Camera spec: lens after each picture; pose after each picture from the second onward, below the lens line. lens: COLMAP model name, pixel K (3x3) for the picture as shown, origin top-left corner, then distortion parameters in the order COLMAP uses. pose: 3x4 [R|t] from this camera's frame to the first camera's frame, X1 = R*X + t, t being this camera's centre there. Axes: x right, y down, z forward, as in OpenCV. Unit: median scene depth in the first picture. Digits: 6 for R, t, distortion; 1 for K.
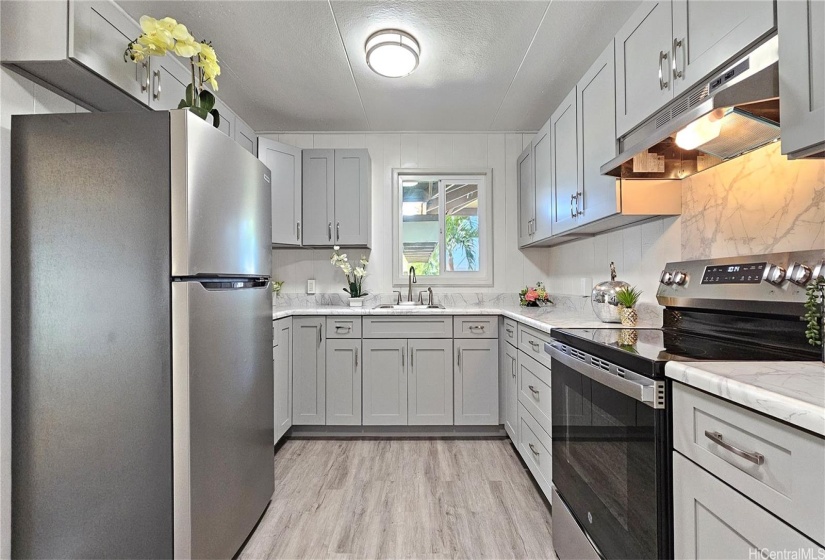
lens RADIAL K [[337.0, 0, 413.5], [0, 337.0, 273.4], [0, 0, 1]] dist [-0.003933, 0.000087]
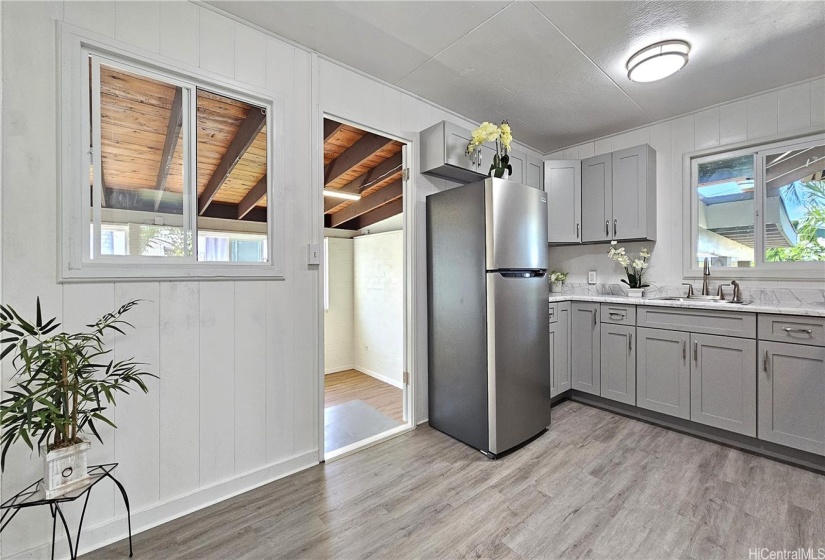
lens RADIAL K [[337.0, 0, 412.5], [0, 337.0, 272.5], [0, 0, 1]] dist [-0.003933, 0.000087]
pose [[0.650847, 0.007058, -0.759176, 0.206003], [0.012385, 0.999725, 0.019912, -0.009378], [0.759108, -0.022362, 0.650581, -0.251255]]
